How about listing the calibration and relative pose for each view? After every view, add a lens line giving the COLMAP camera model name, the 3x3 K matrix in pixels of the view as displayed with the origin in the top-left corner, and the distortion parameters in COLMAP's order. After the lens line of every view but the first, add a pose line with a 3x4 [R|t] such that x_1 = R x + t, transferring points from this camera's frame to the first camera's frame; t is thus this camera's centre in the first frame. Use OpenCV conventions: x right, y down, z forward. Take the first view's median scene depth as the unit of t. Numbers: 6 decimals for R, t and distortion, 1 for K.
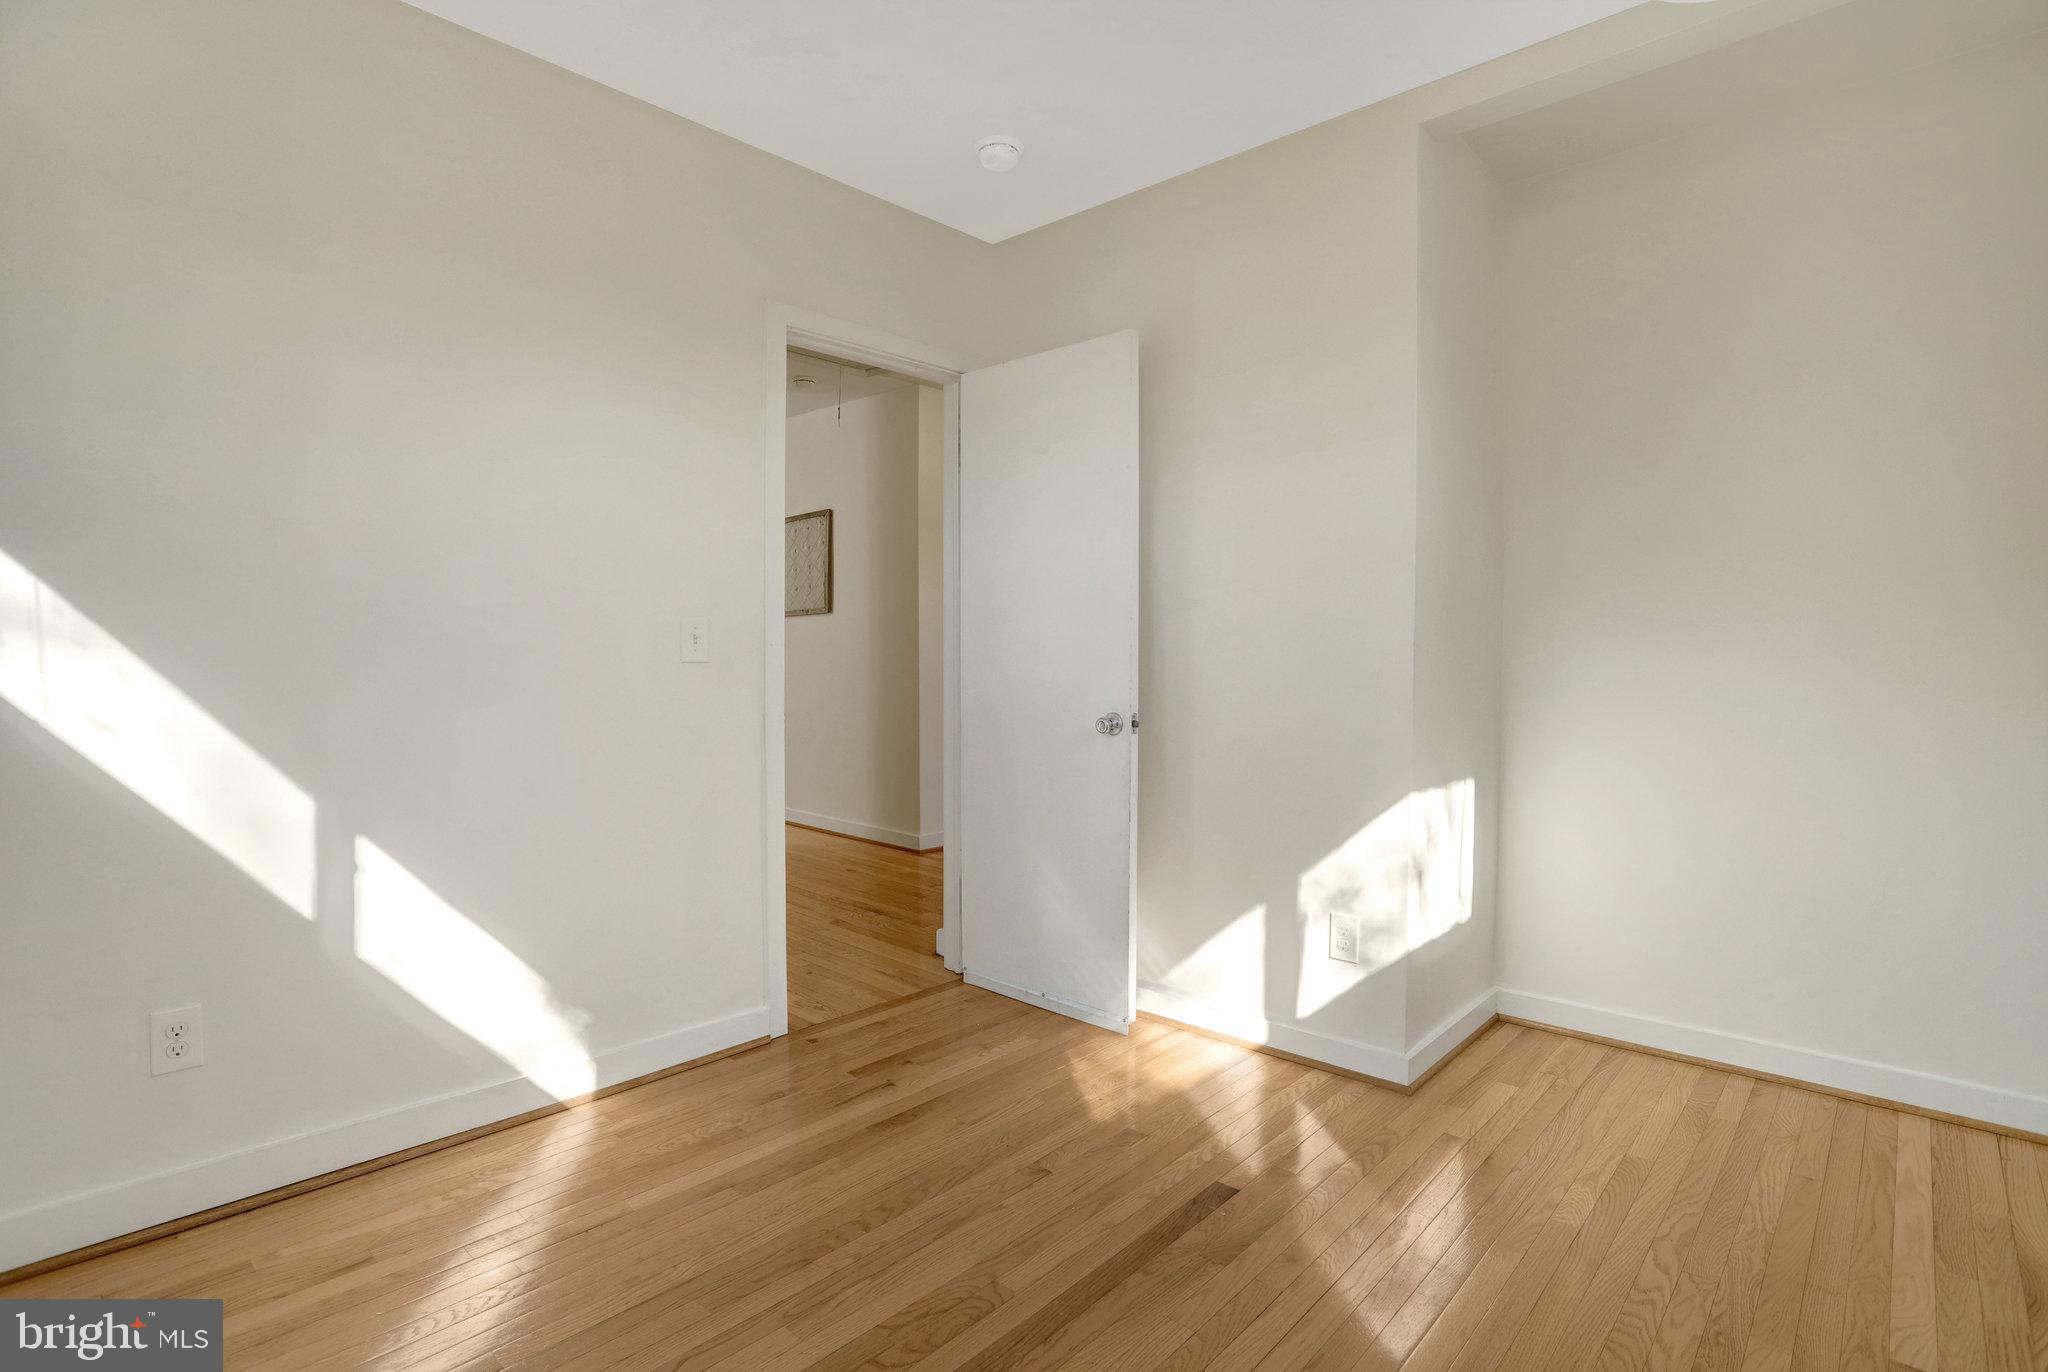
lens RADIAL K [[1023.5, 0, 1026.4], [0, 1023.5, 623.3], [0, 0, 1]] dist [-0.066004, 0.030772]
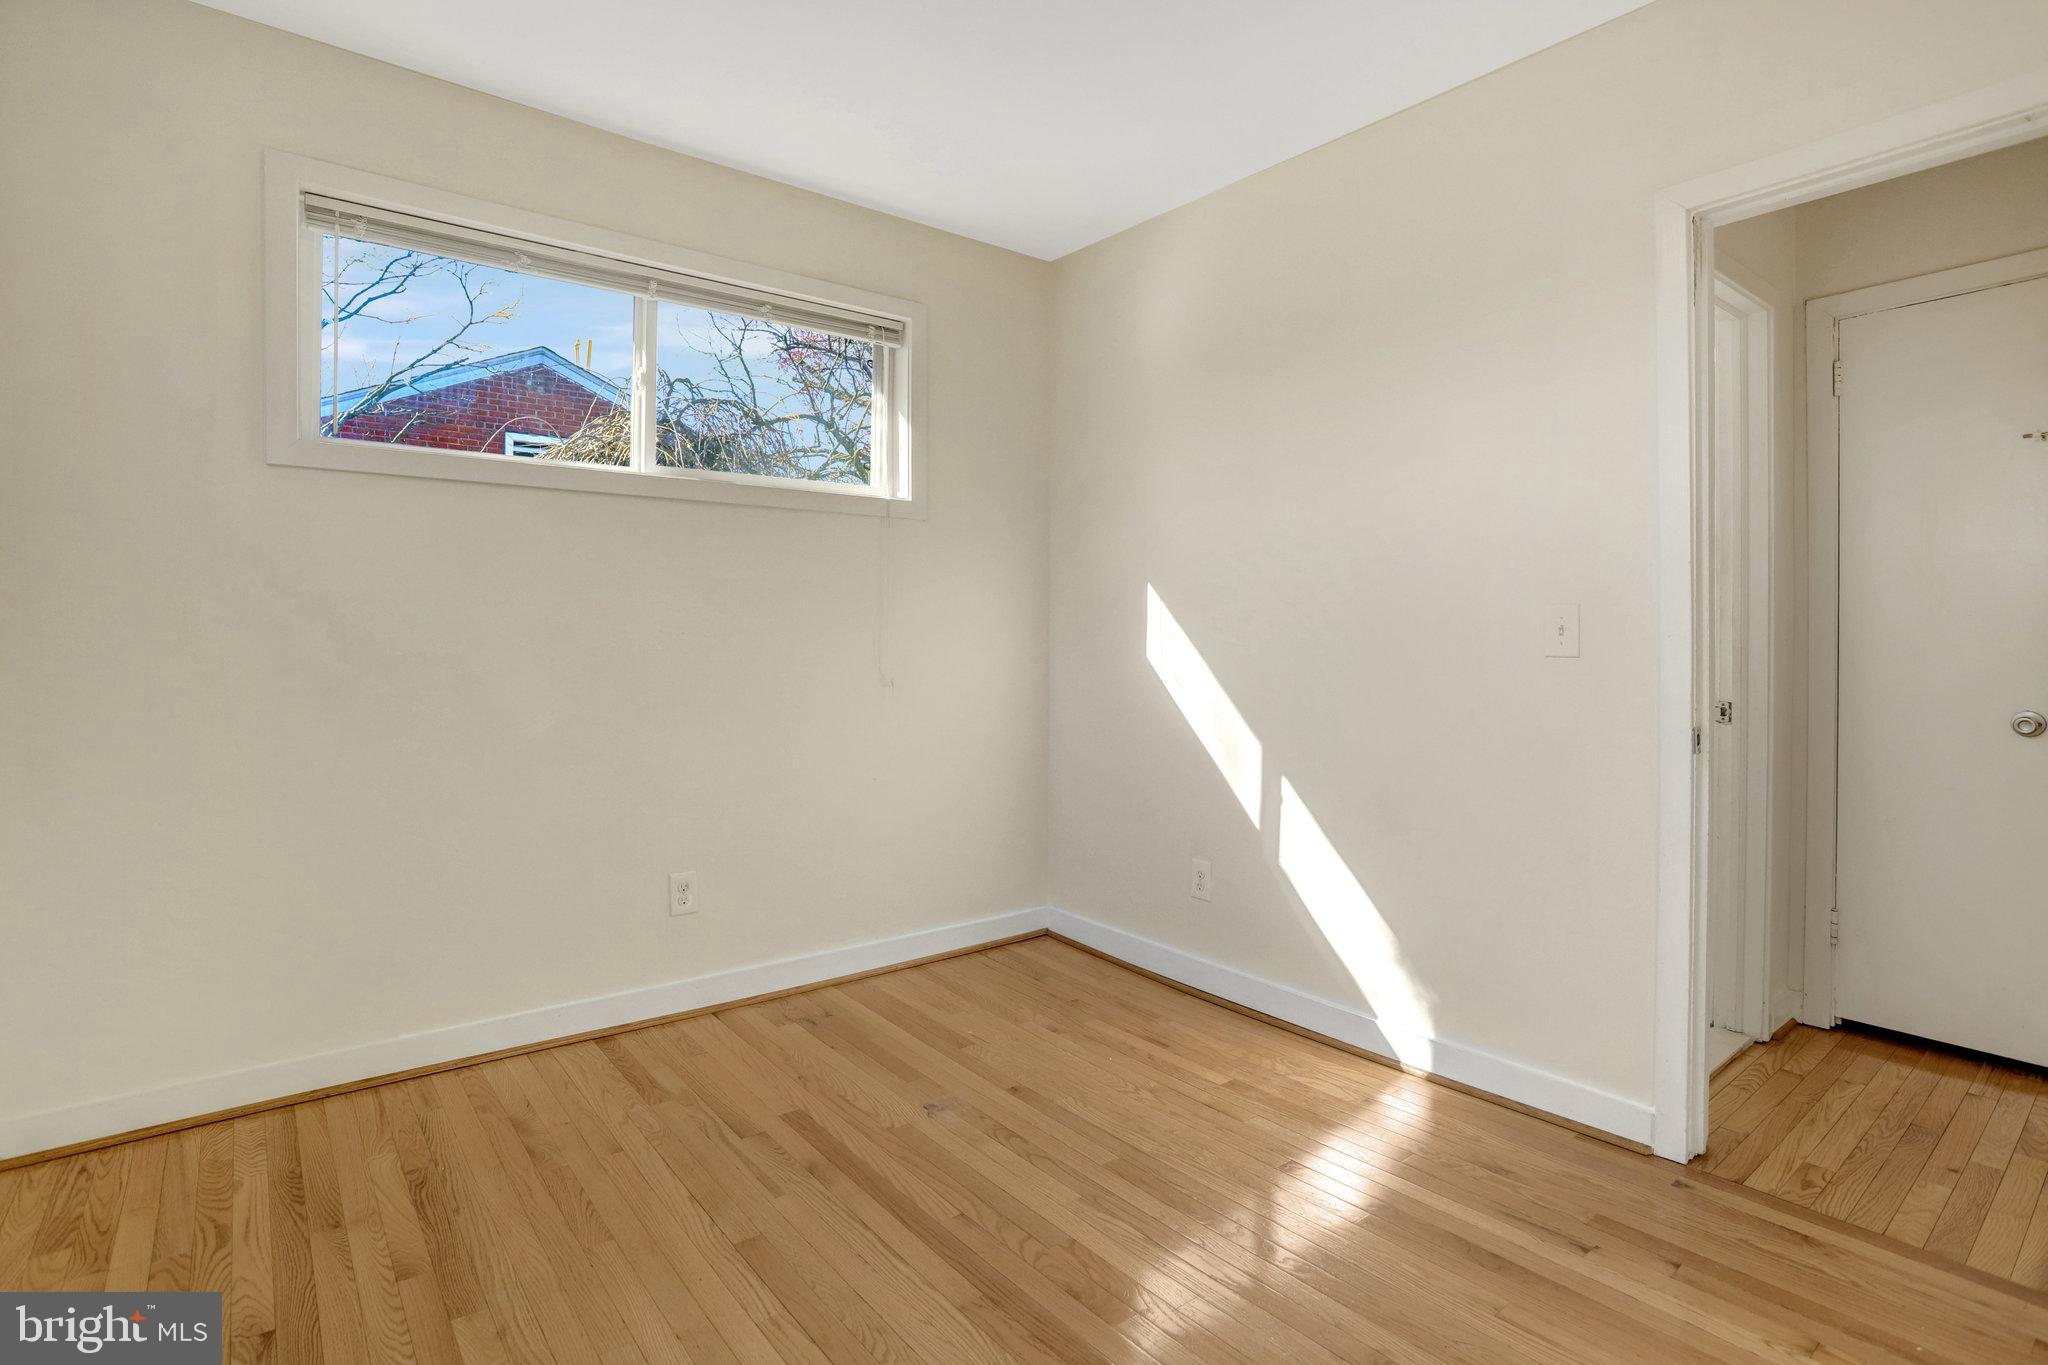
lens RADIAL K [[1023.5, 0, 1026.4], [0, 1023.5, 619.8], [0, 0, 1]] dist [-0.066004, 0.030772]
pose [[-0.139957, -0.021332, -0.989928, 0.690256], [0.008885, 0.999701, -0.022799, 0.025640], [0.990118, -0.011987, -0.139726, 0.783033]]
